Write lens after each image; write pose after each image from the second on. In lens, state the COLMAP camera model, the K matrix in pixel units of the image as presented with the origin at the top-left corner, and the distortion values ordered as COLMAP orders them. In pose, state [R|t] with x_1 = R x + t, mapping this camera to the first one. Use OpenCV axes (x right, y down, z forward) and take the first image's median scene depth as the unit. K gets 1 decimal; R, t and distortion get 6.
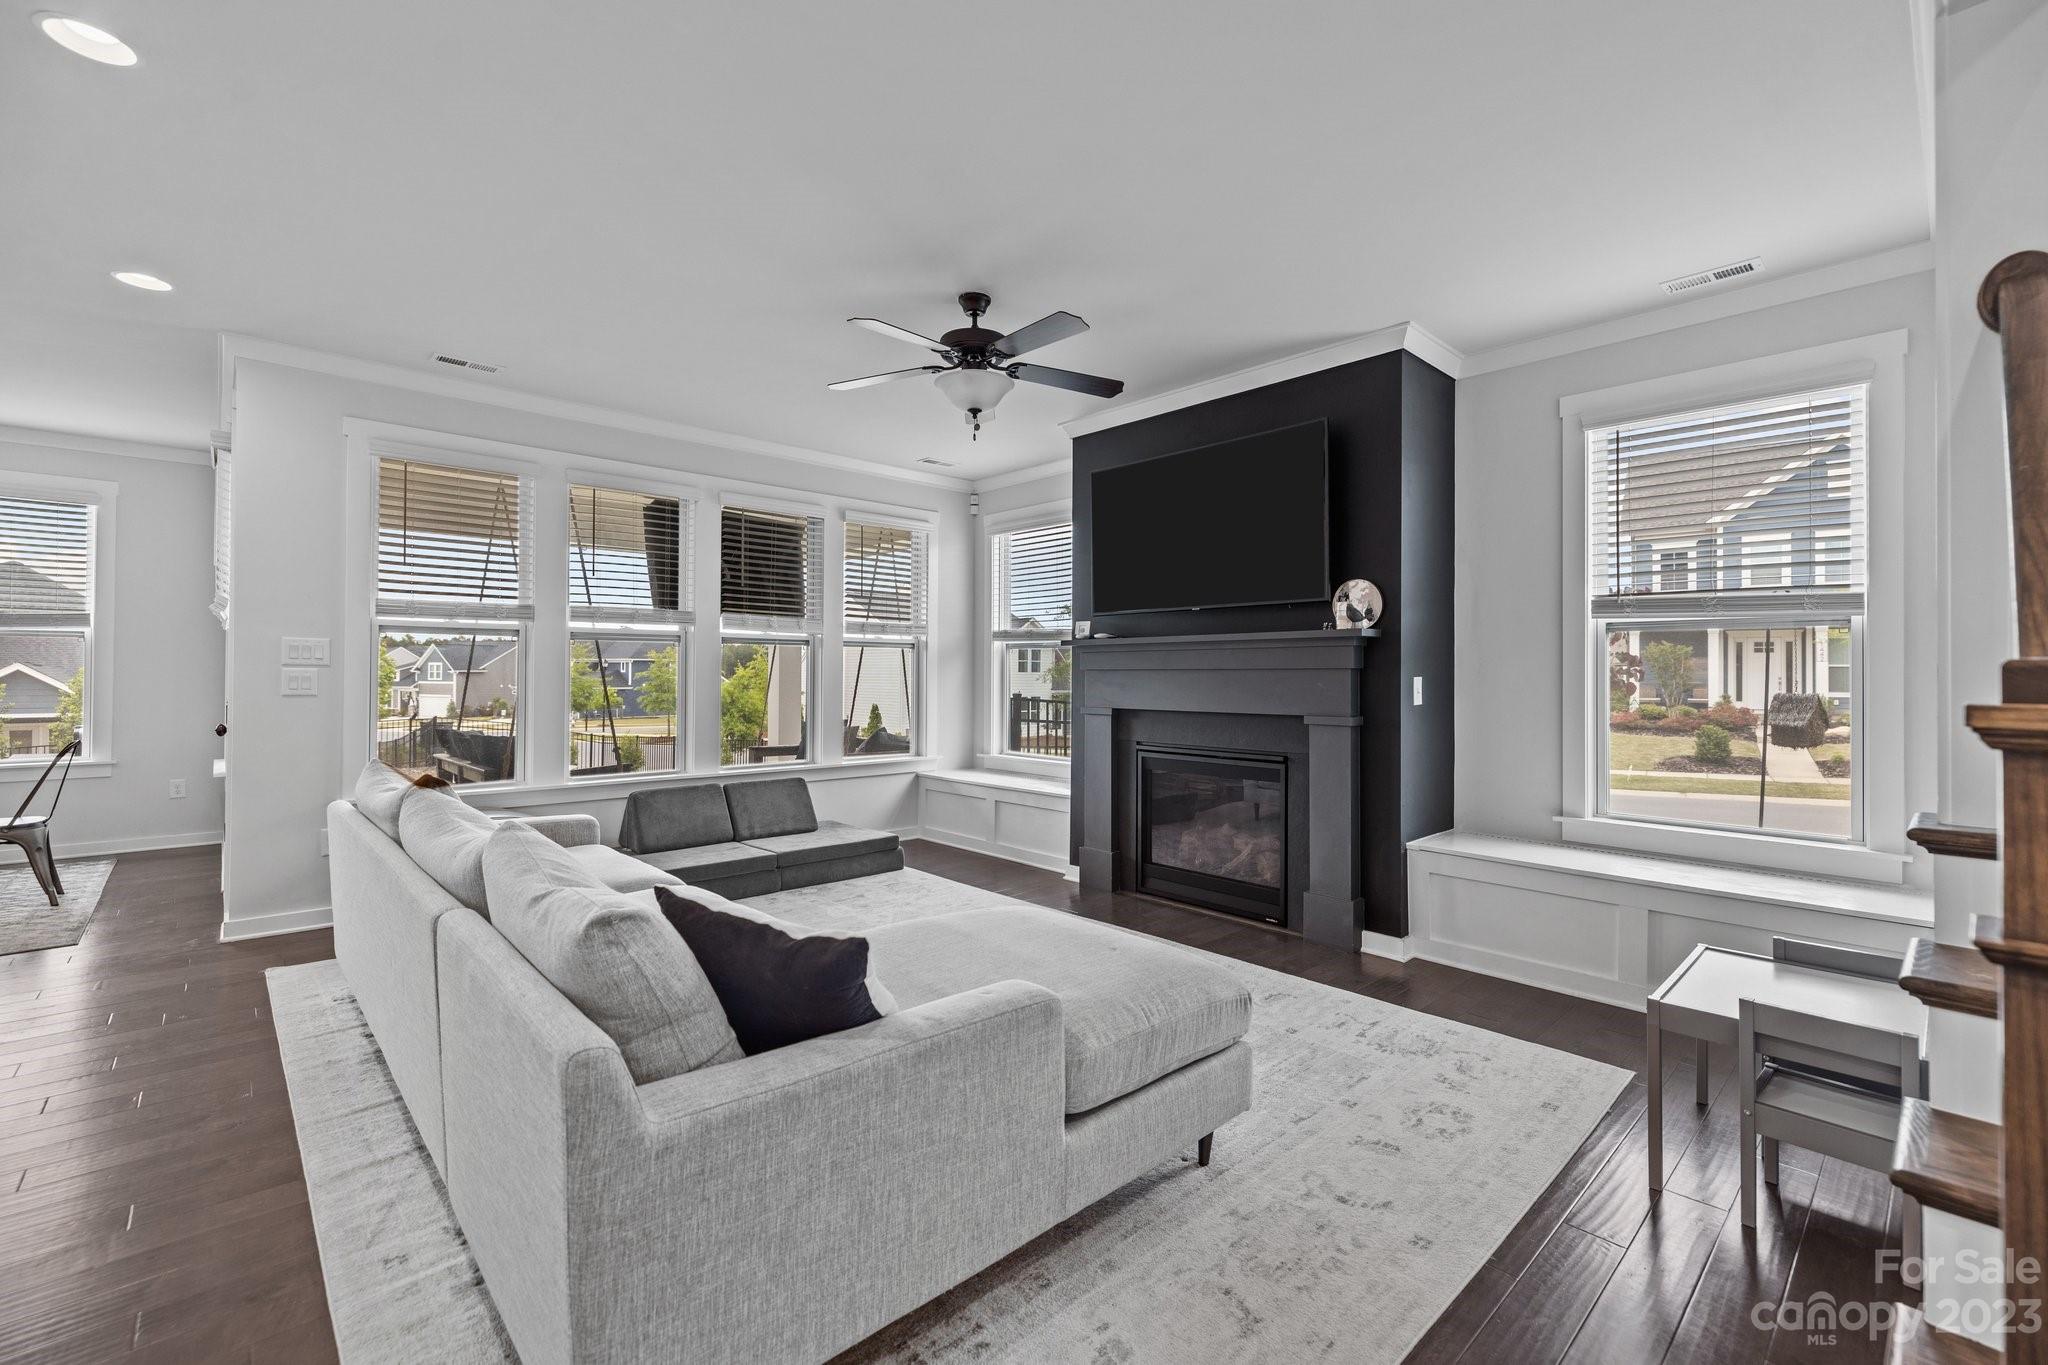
lens RADIAL K [[867.2, 0, 1021.2], [0, 867.2, 672.2], [0, 0, 1]] dist [-0.000313, -0.001037]
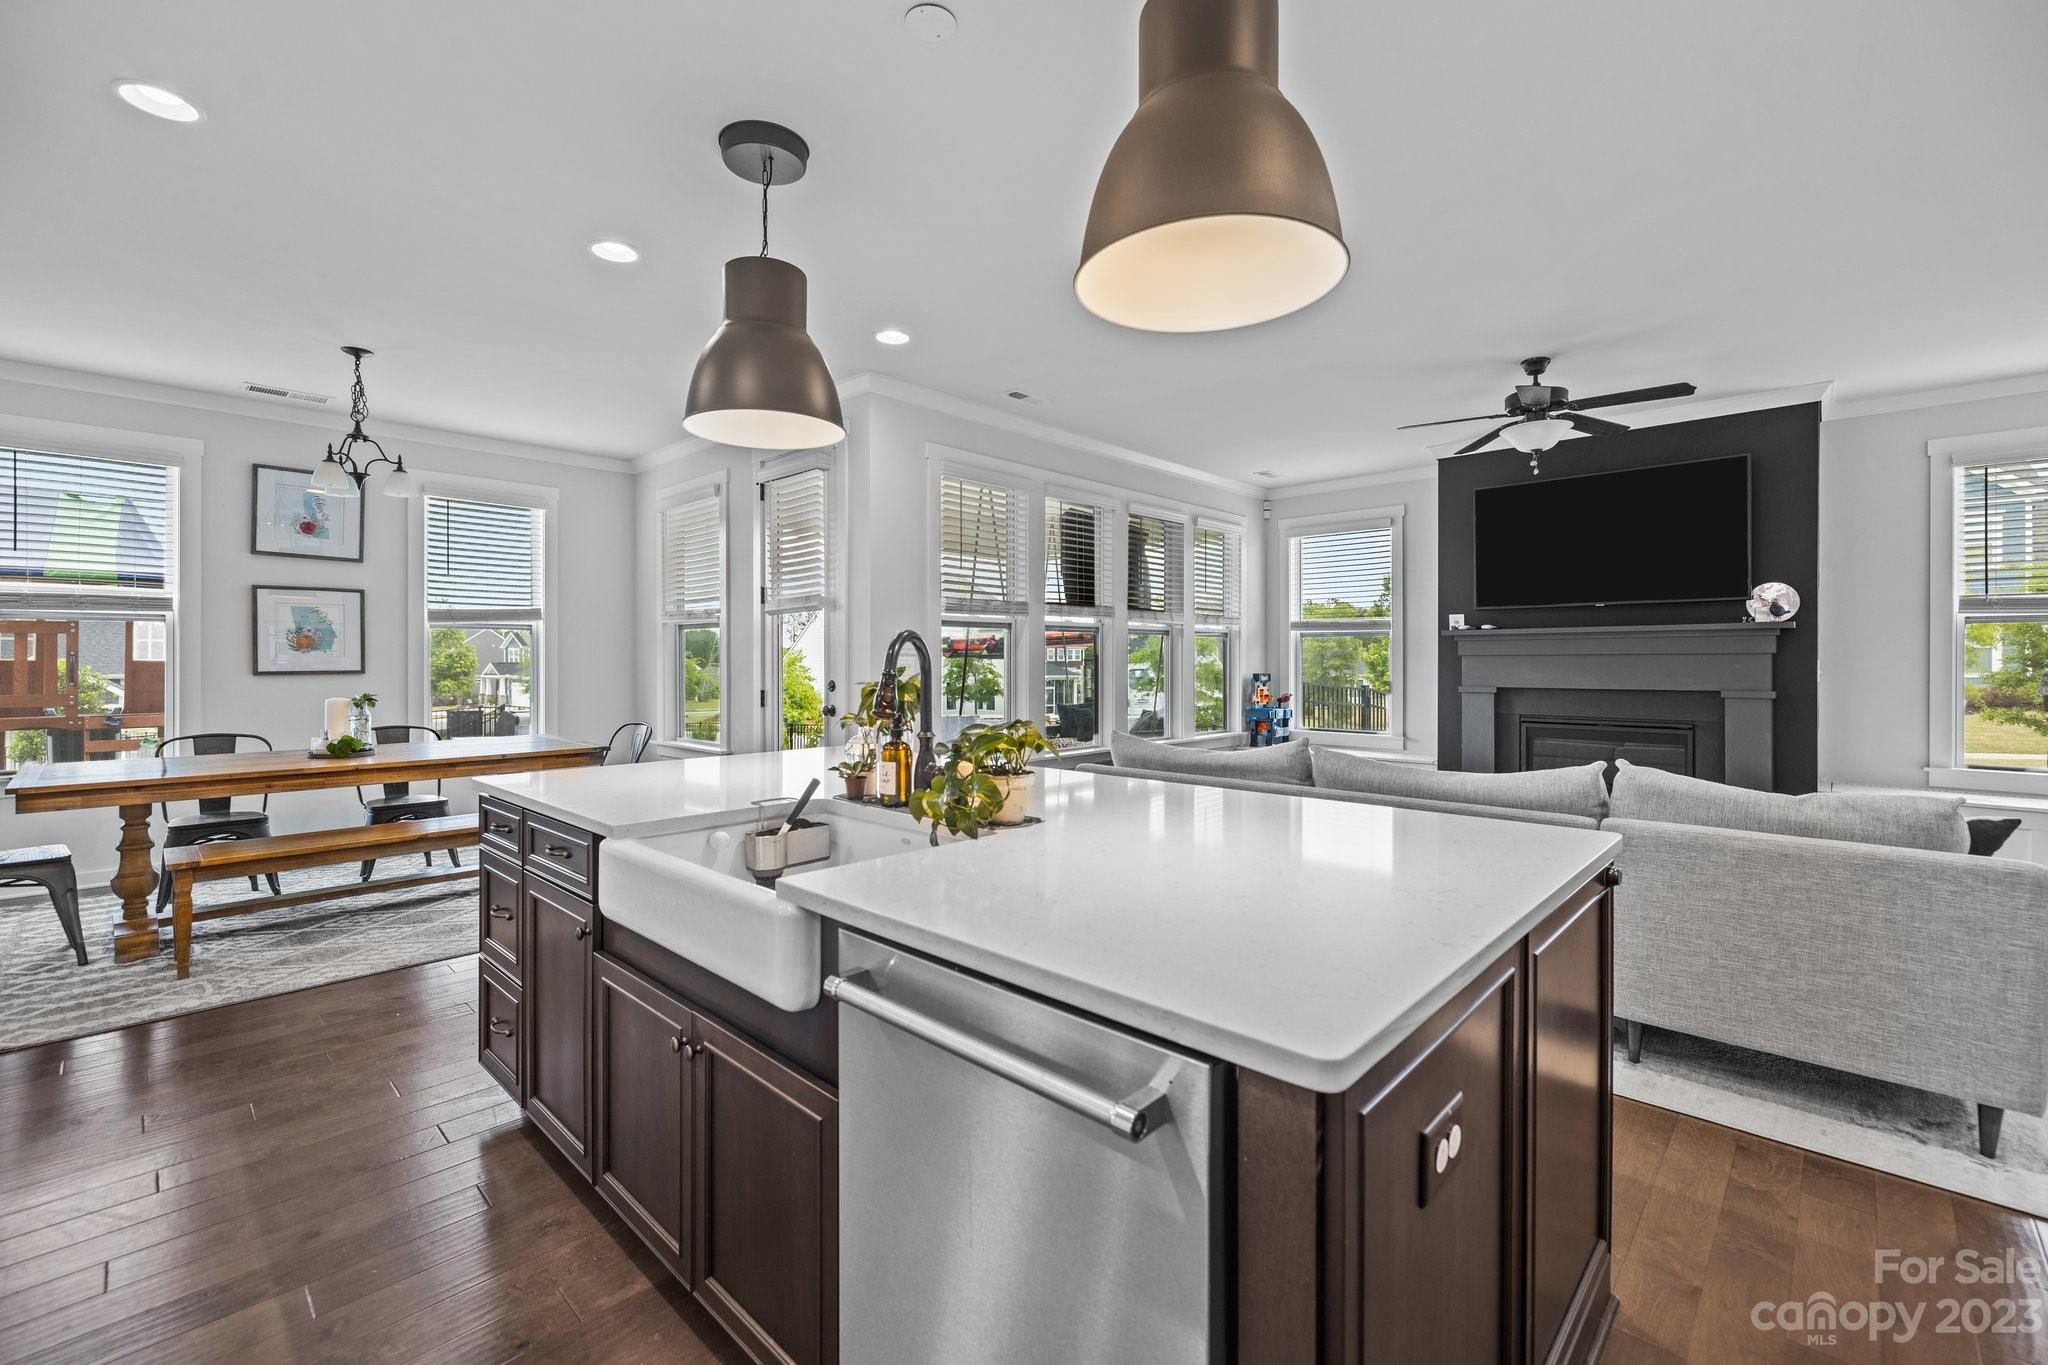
lens RADIAL K [[867.2, 0, 1028.3], [0, 867.2, 665.0], [0, 0, 1]] dist [-0.000313, -0.001037]
pose [[0.998512, -0.003845, 0.054395, -0.647239], [0.003527, 0.999976, 0.005950, 0.001549], [-0.054416, -0.005749, 0.998502, -0.170852]]
